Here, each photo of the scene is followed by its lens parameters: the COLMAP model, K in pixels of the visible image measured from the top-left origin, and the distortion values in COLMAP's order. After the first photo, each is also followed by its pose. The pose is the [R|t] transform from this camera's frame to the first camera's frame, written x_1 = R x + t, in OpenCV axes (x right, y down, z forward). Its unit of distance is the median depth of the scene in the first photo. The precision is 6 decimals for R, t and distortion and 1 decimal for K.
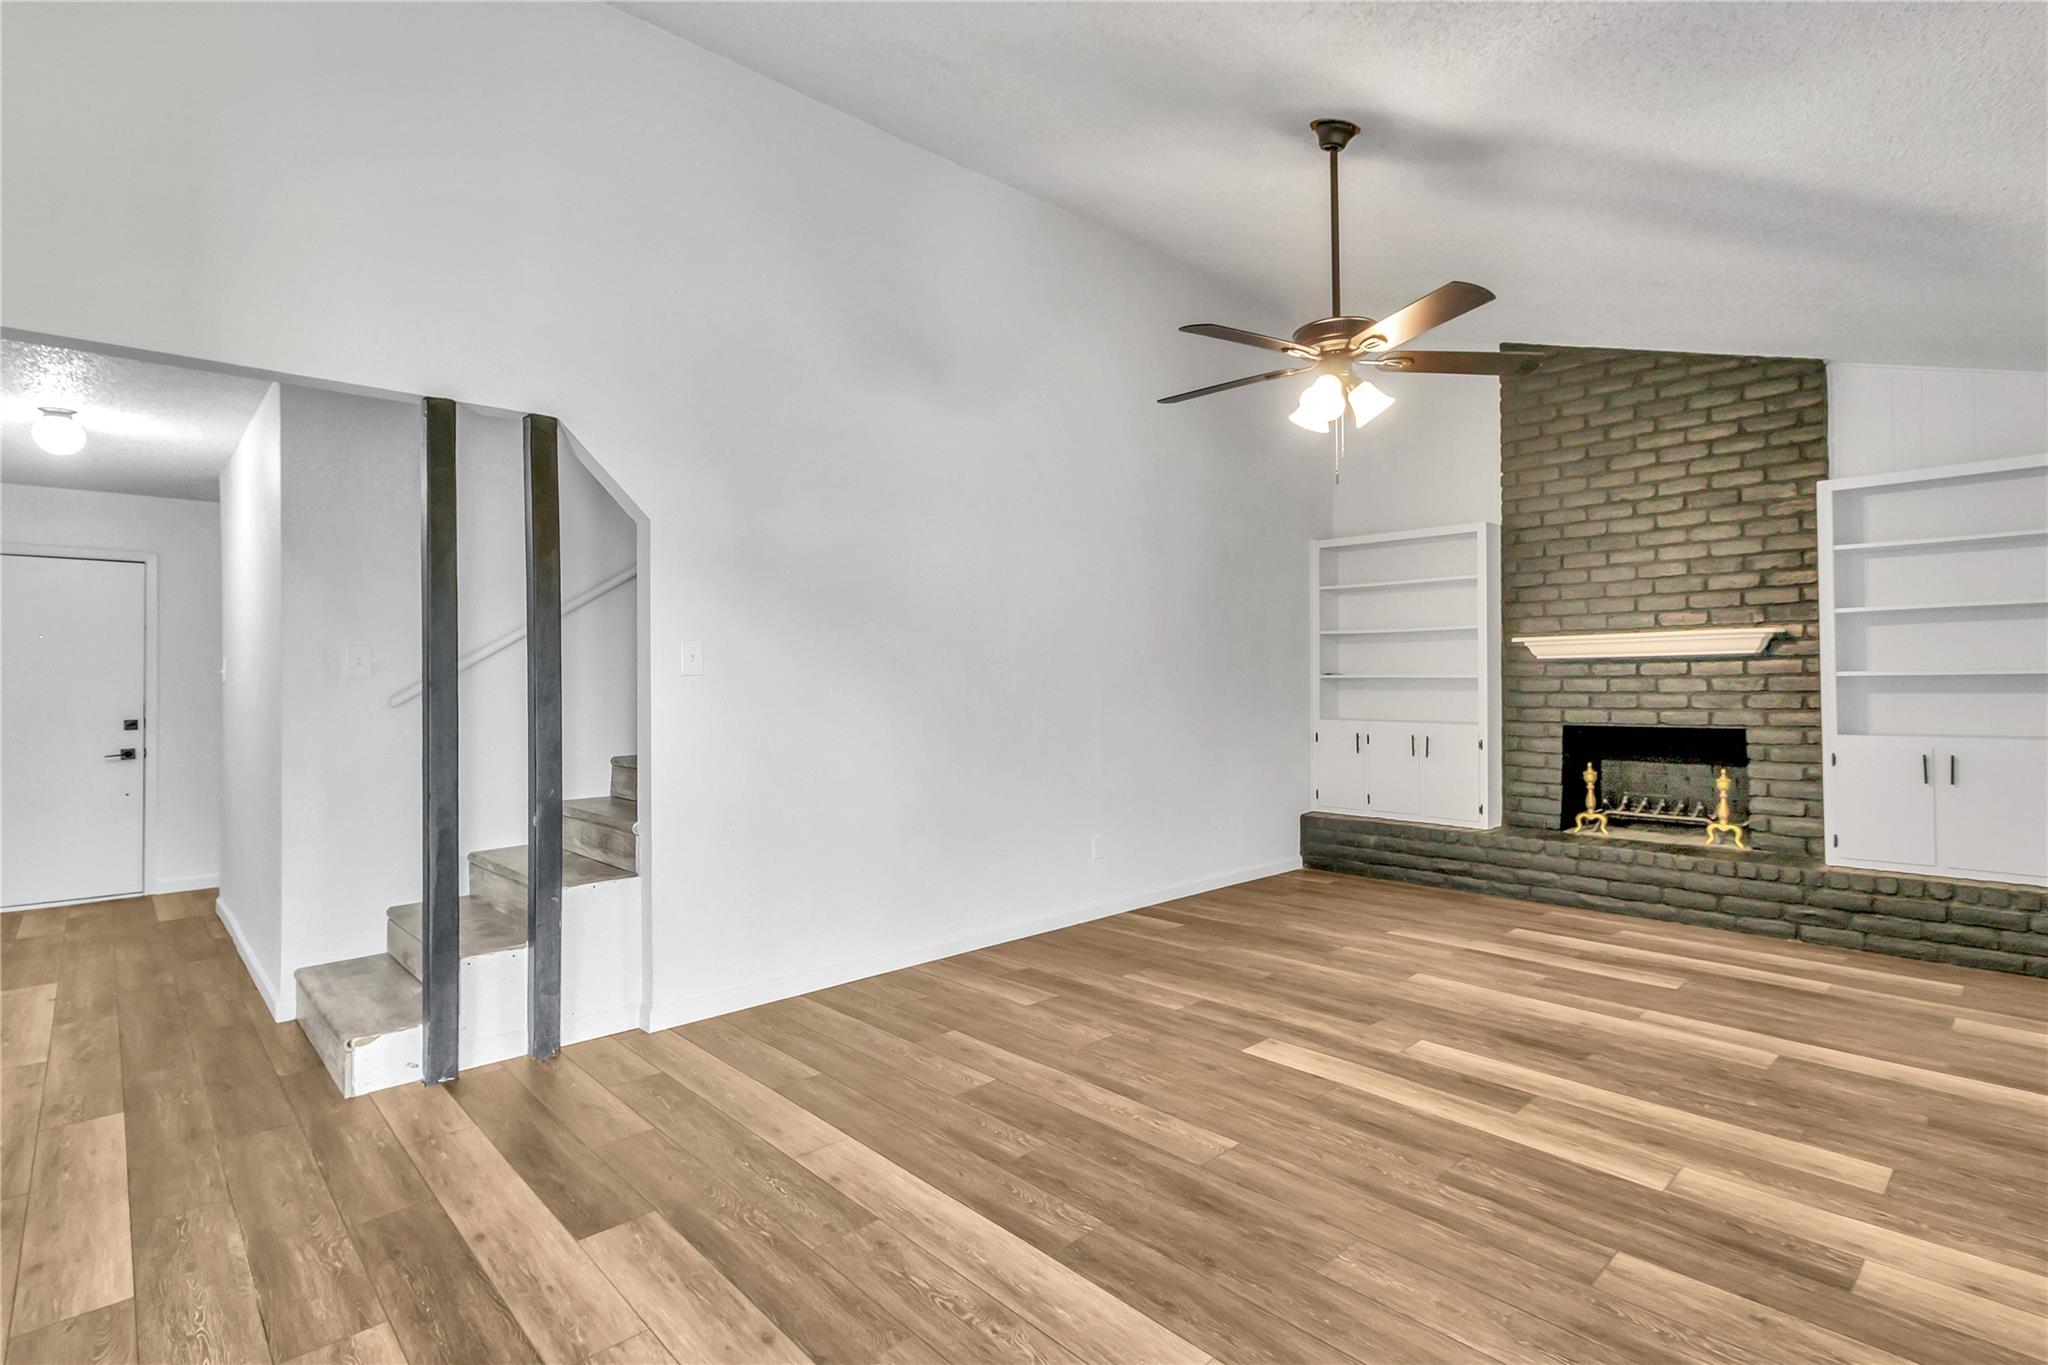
lens RADIAL K [[995.1, 0, 1003.0], [0, 995.1, 677.6], [0, 0, 1]] dist [0.003691, 0.000099]
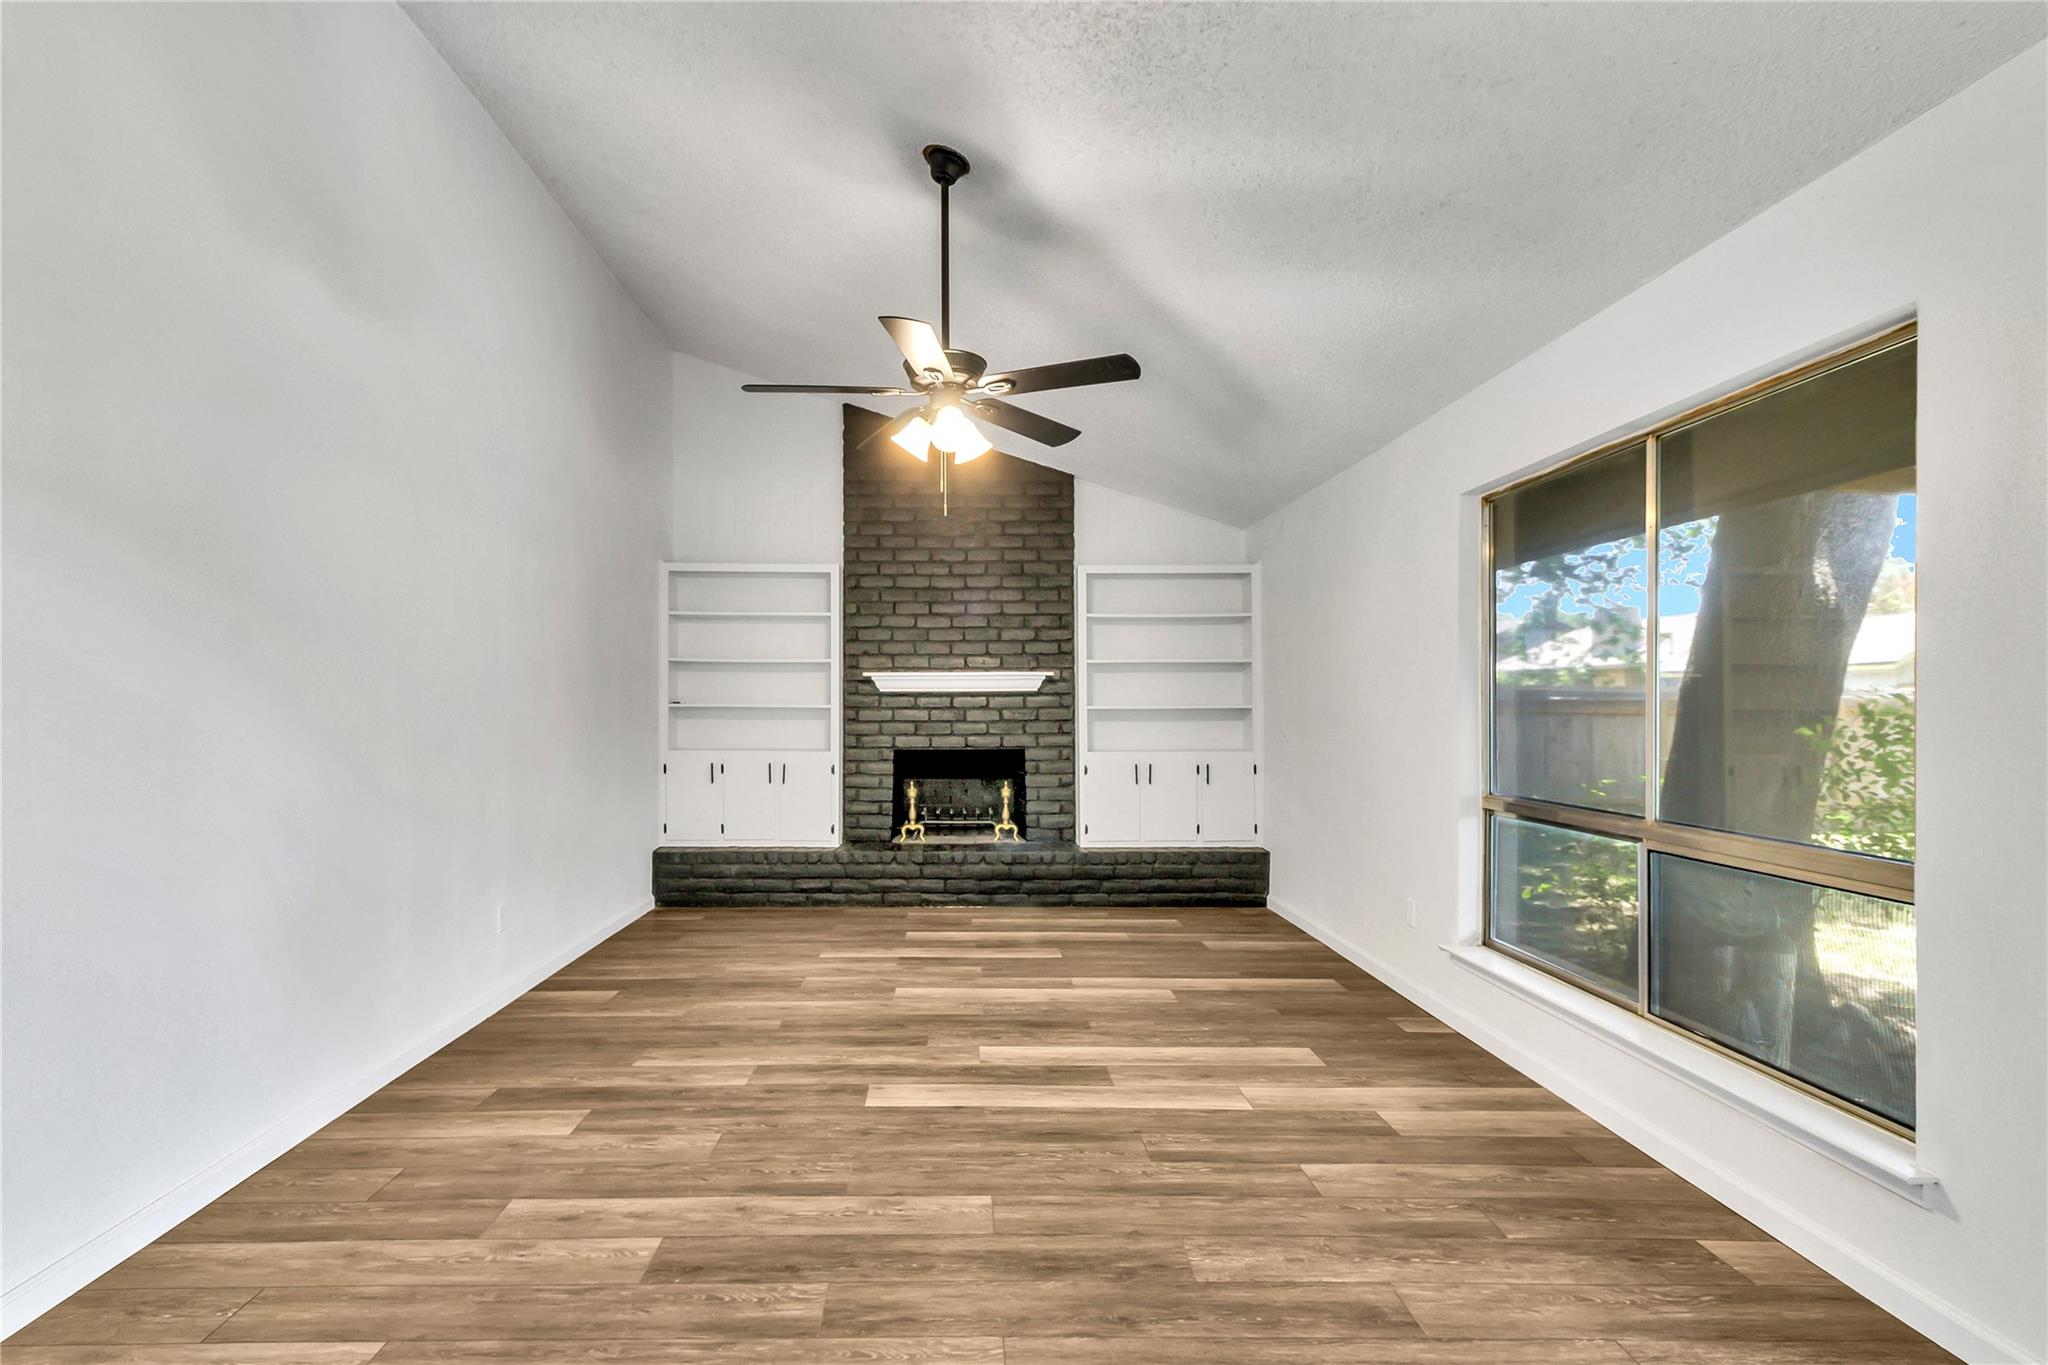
lens RADIAL K [[977.9, 0, 966.4], [0, 977.9, 714.9], [0, 0, 1]] dist [0.003307, 0.000550]
pose [[0.666736, 0.002087, 0.745291, -0.254223], [-0.008466, 0.999953, 0.004774, 0.001490], [-0.745246, -0.009492, 0.666723, 0.211818]]
